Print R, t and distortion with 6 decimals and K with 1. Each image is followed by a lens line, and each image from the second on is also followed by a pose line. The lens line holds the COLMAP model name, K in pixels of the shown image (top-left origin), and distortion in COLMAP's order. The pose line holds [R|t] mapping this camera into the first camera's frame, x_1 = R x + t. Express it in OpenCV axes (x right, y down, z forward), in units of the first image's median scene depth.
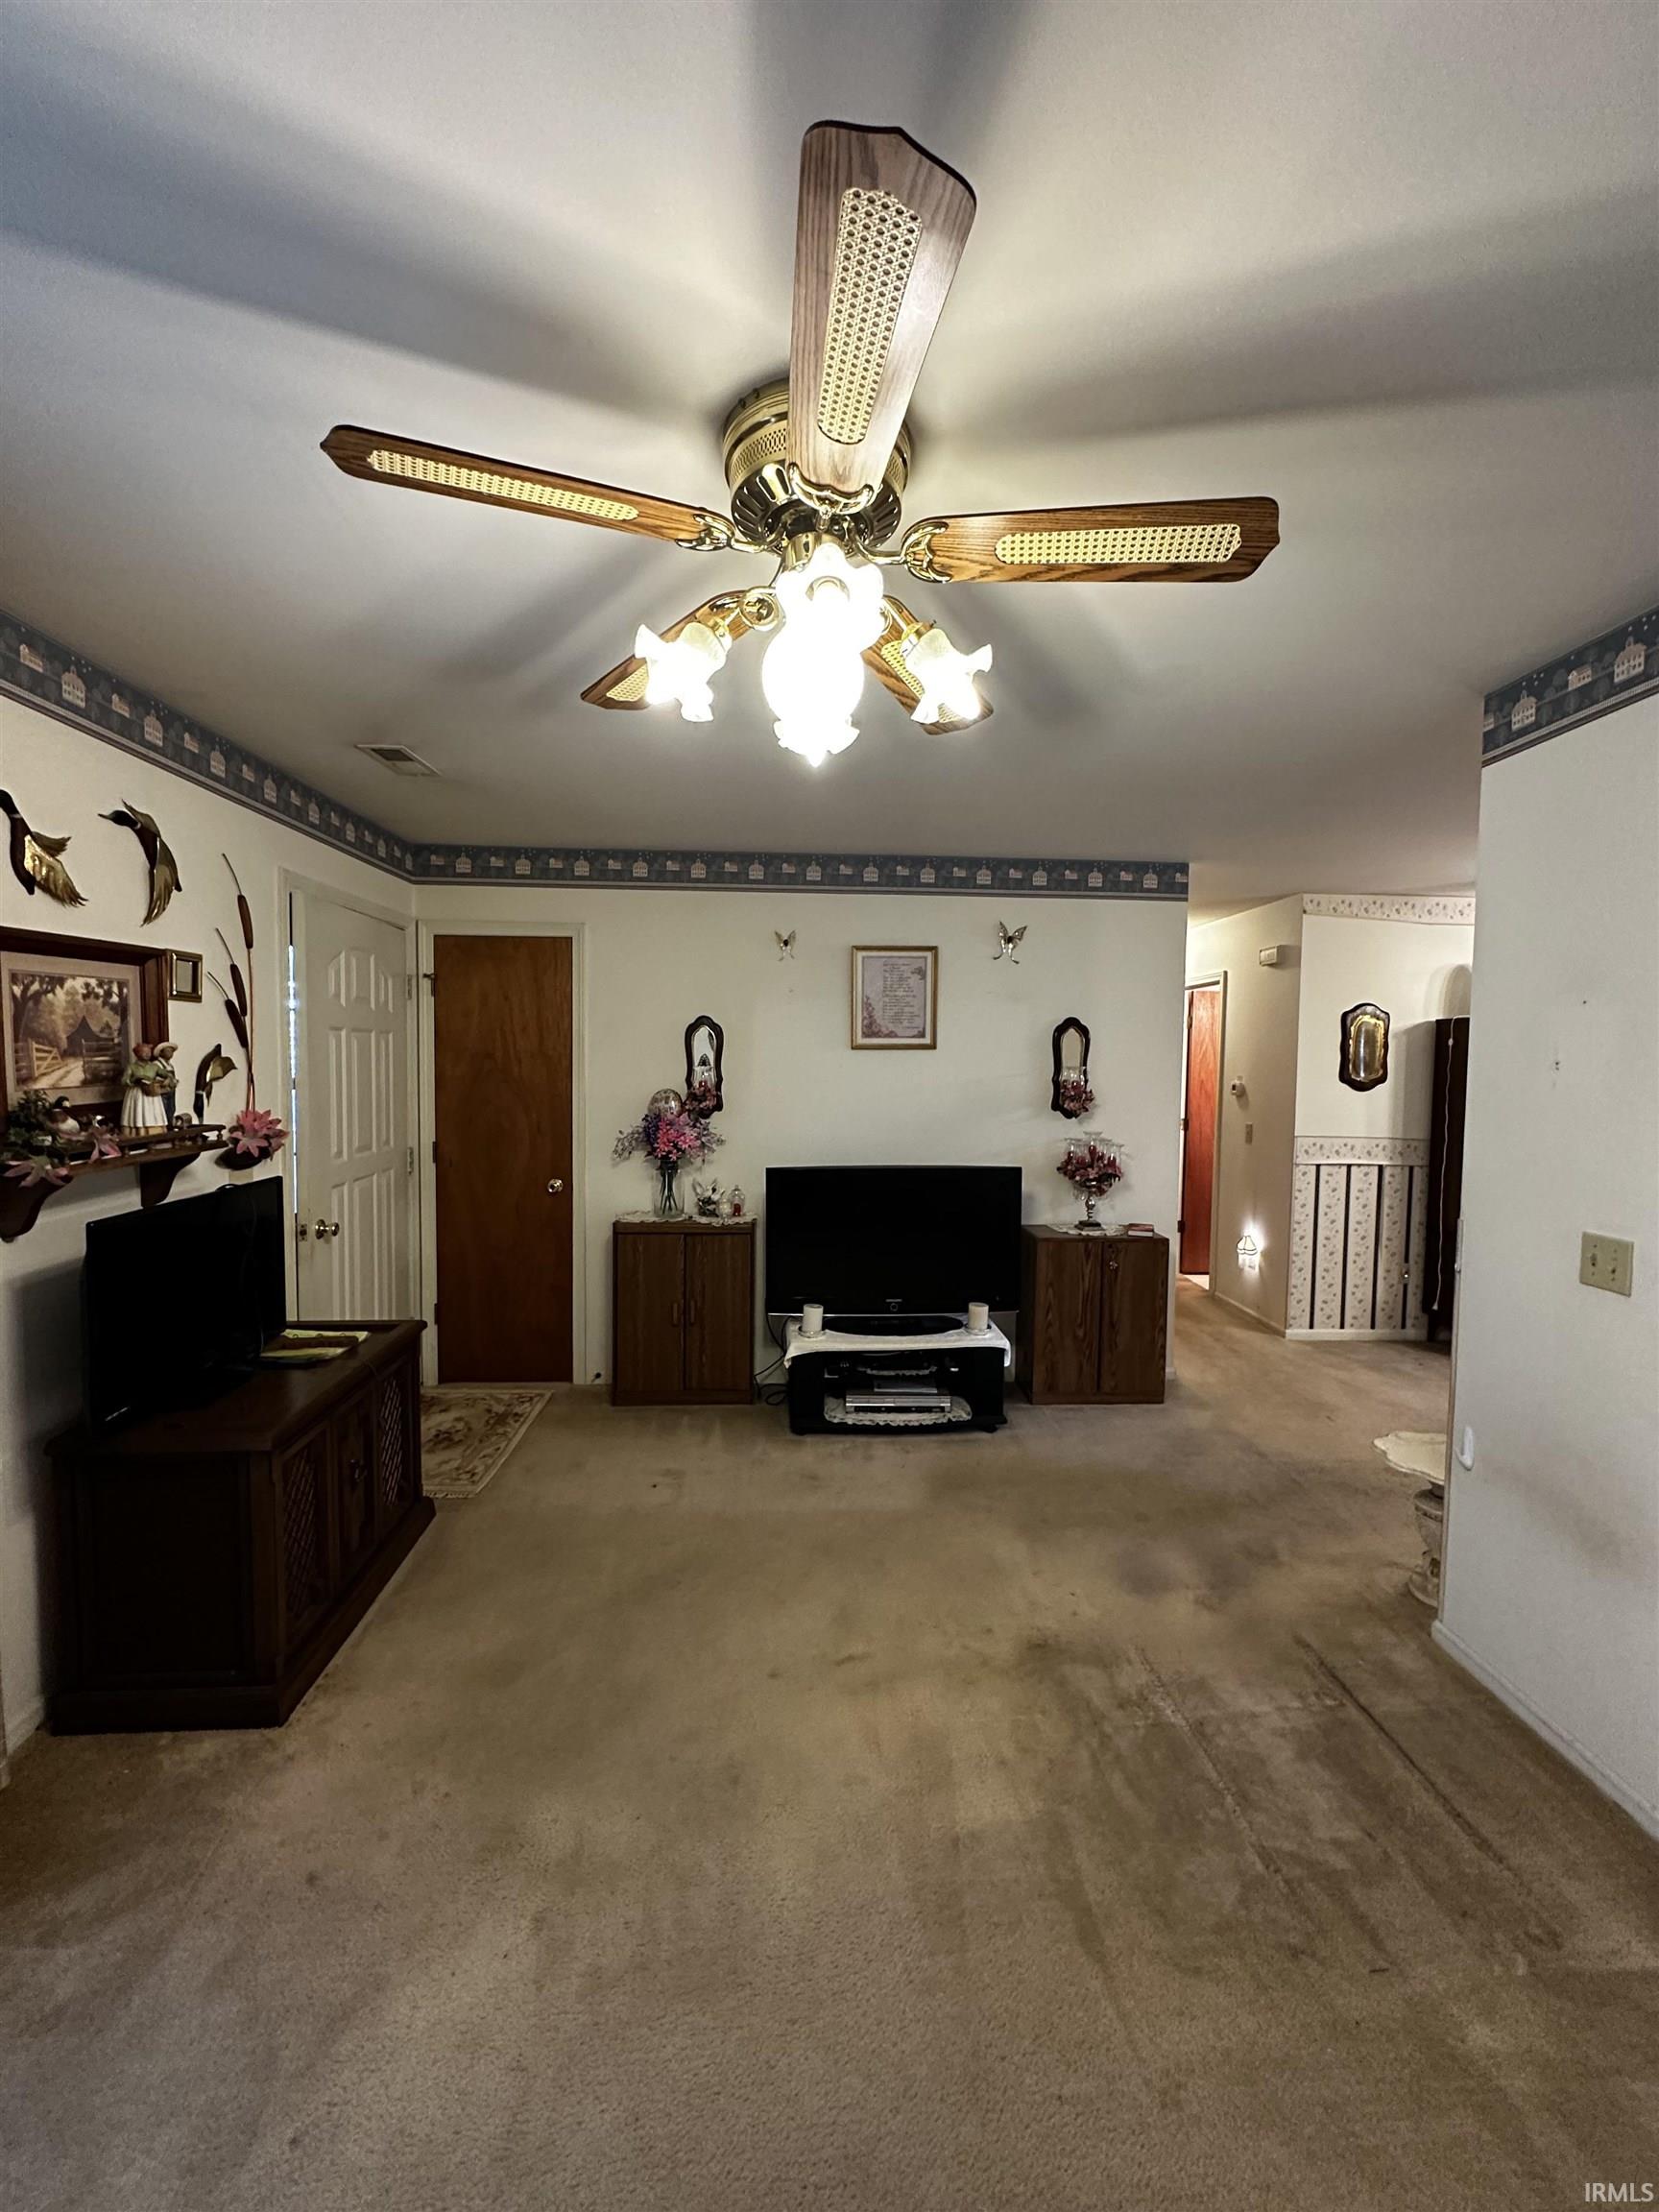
lens RADIAL K [[878.7, 0, 826.2], [0, 878.7, 1106.3], [0, 0, 1]] dist [-0.003924, 0.001417]
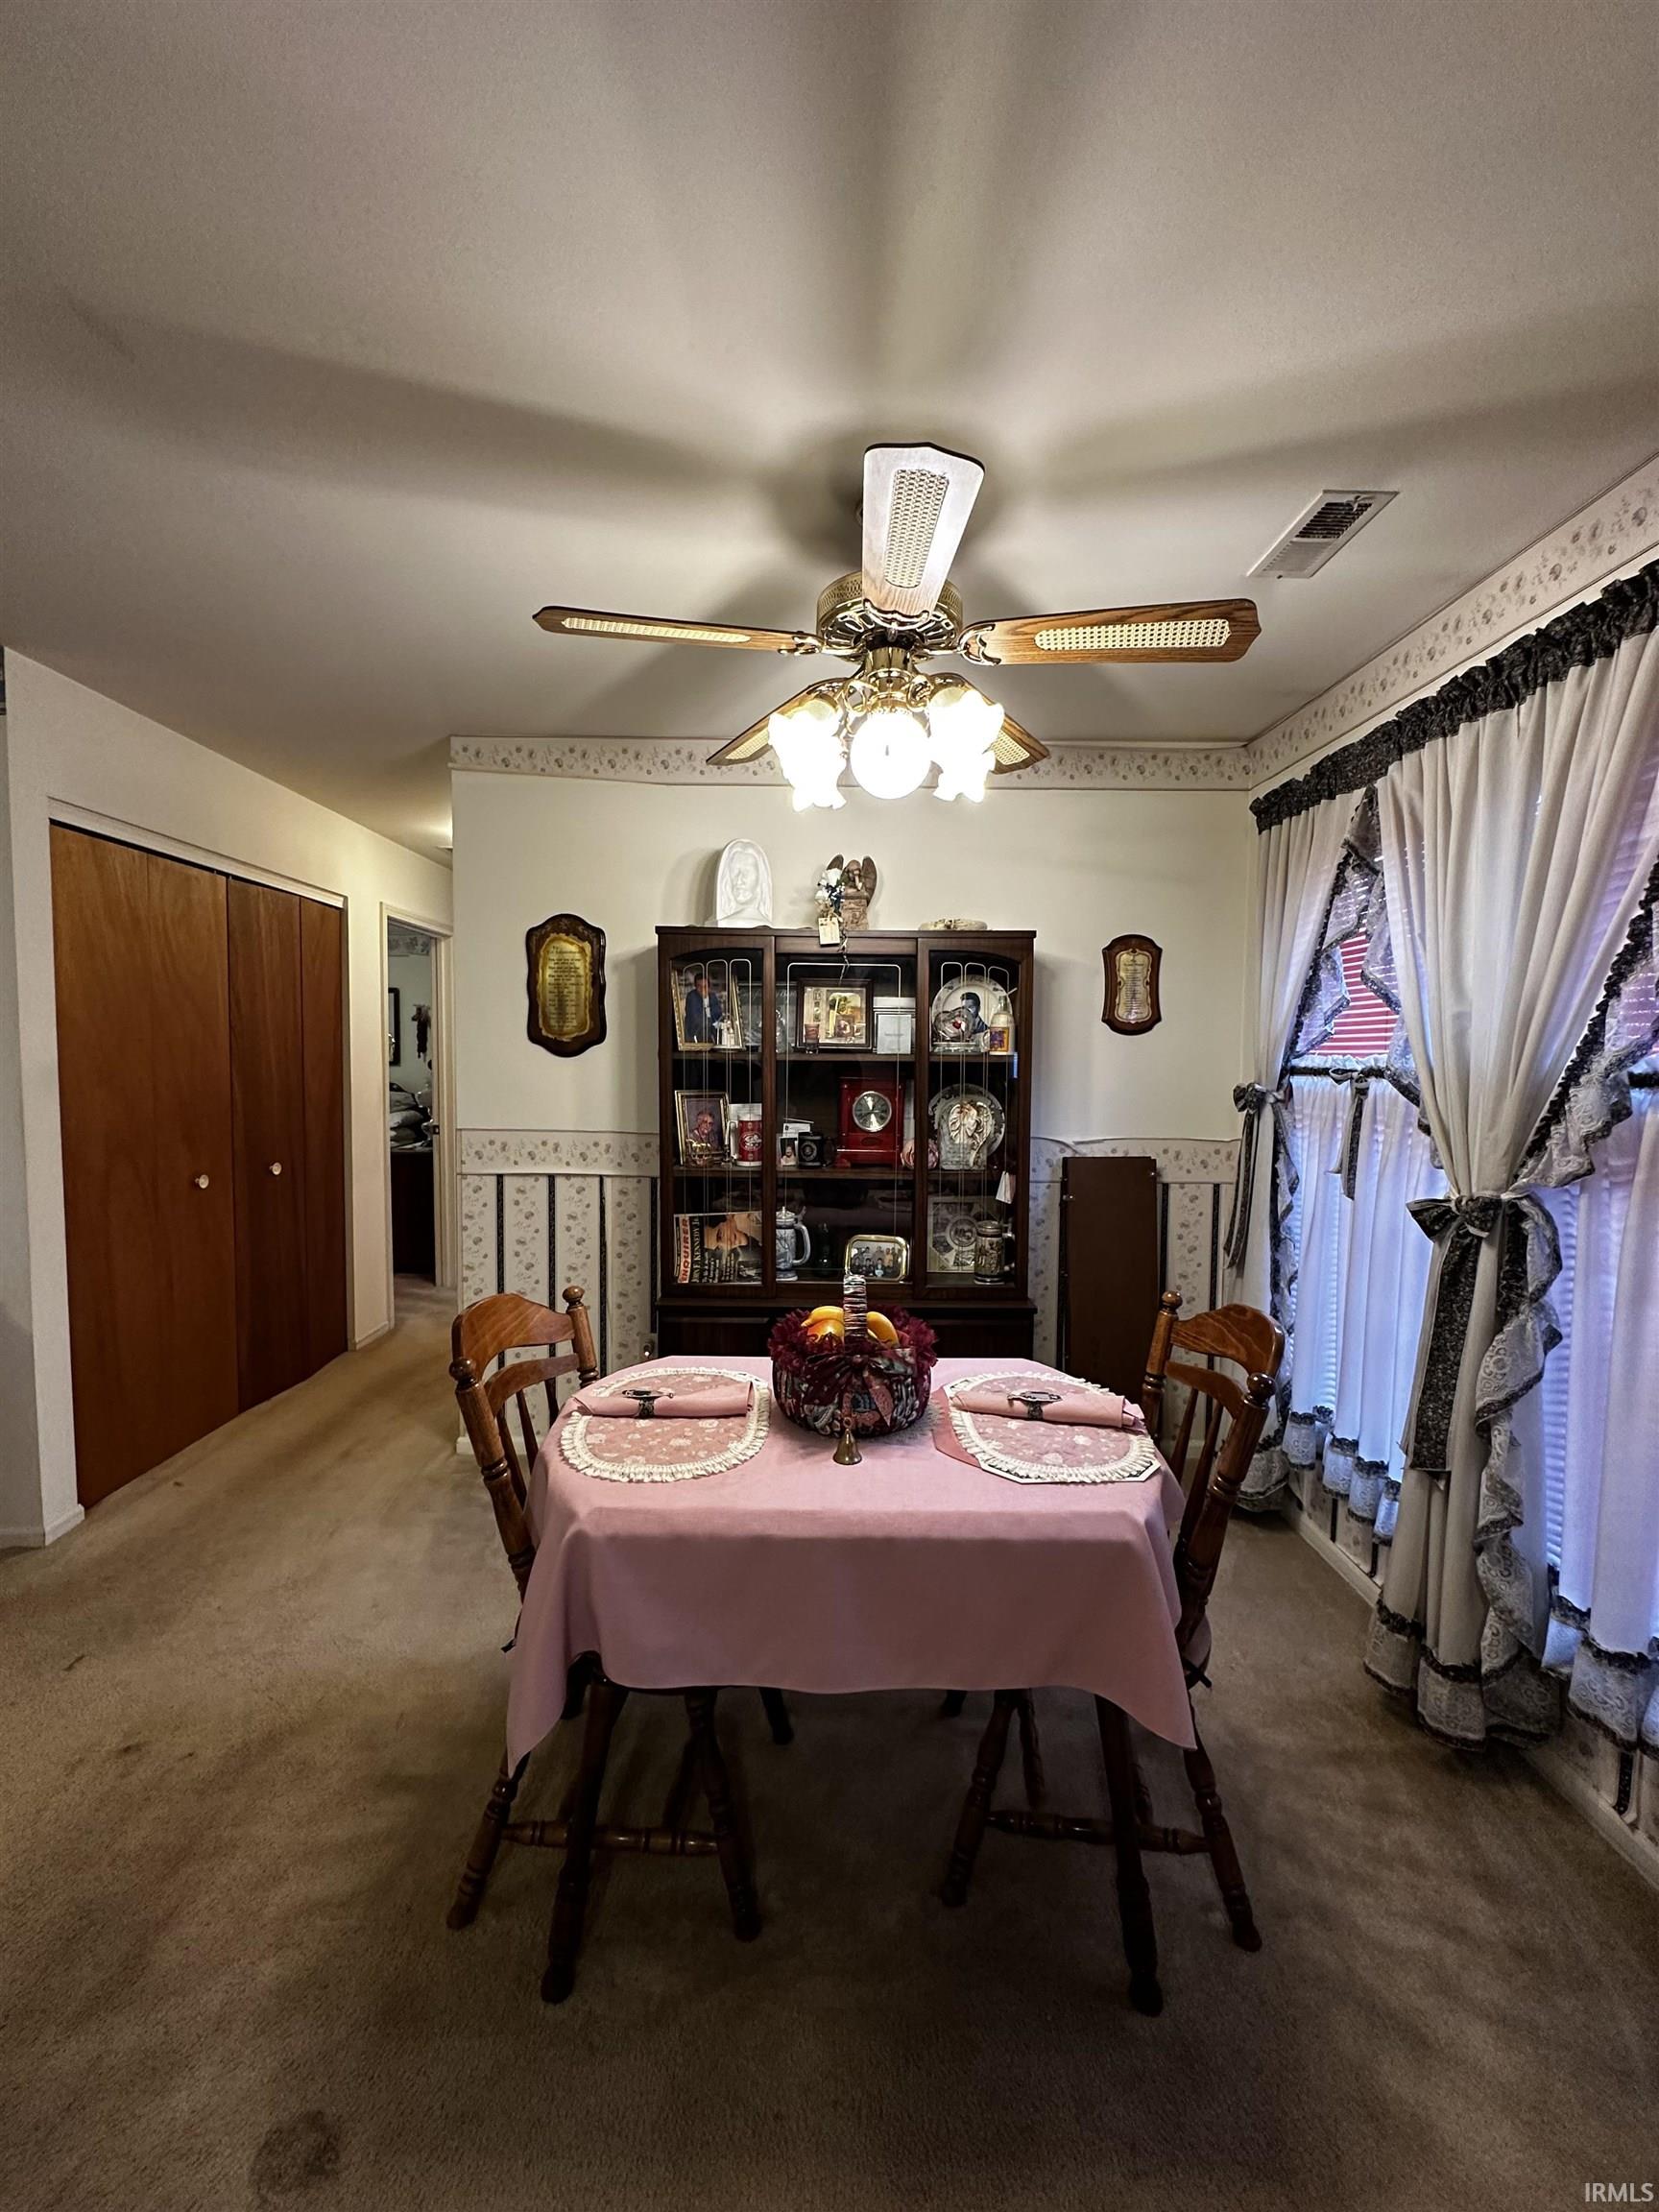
lens RADIAL K [[878.7, 0, 826.6], [0, 878.7, 1104.4], [0, 0, 1]] dist [-0.003924, 0.001417]
pose [[0.999114, -0.003301, -0.041965, 0.818002], [0.003524, 0.999980, 0.005245, 0.013819], [0.041947, -0.005389, 0.999105, 0.385383]]
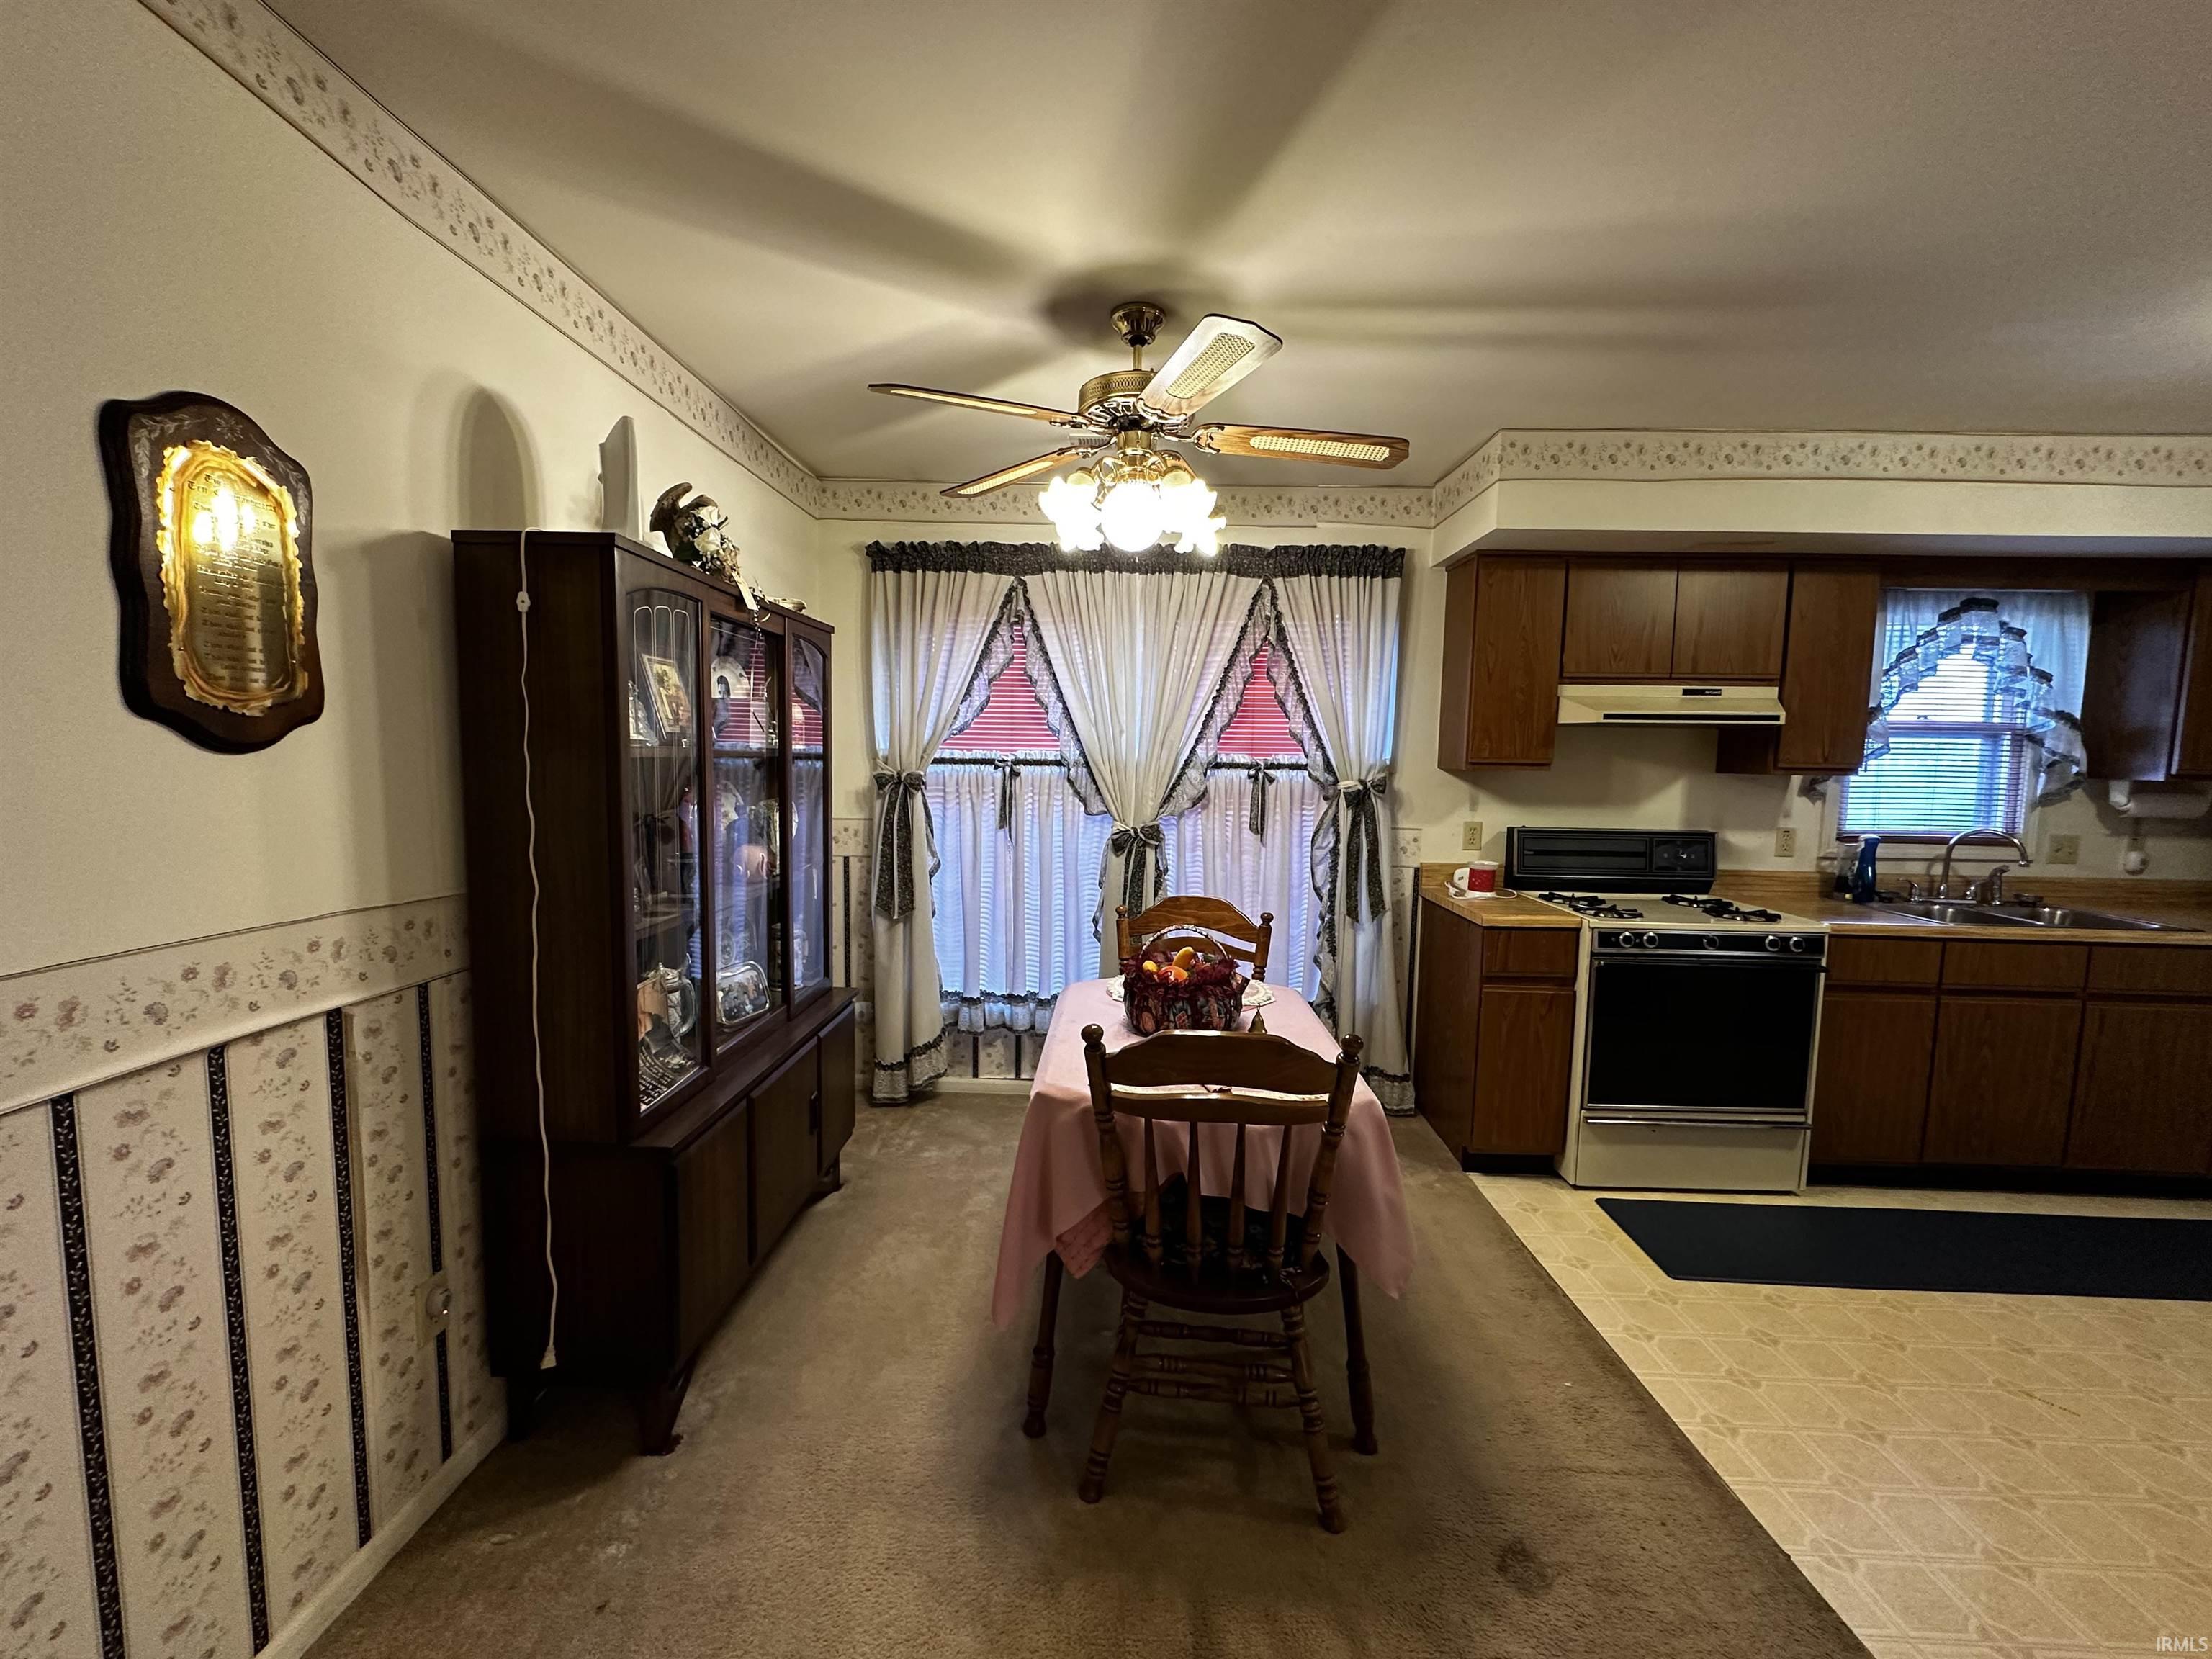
lens RADIAL K [[878.7, 0, 1104.8], [0, 878.7, 832.3], [0, 0, 1]] dist [-0.003924, 0.001417]
pose [[0.079075, -0.102852, 0.991549, 0.373037], [0.032237, 0.994407, 0.100578, -0.011835], [-0.996347, 0.024011, 0.081949, 0.723669]]
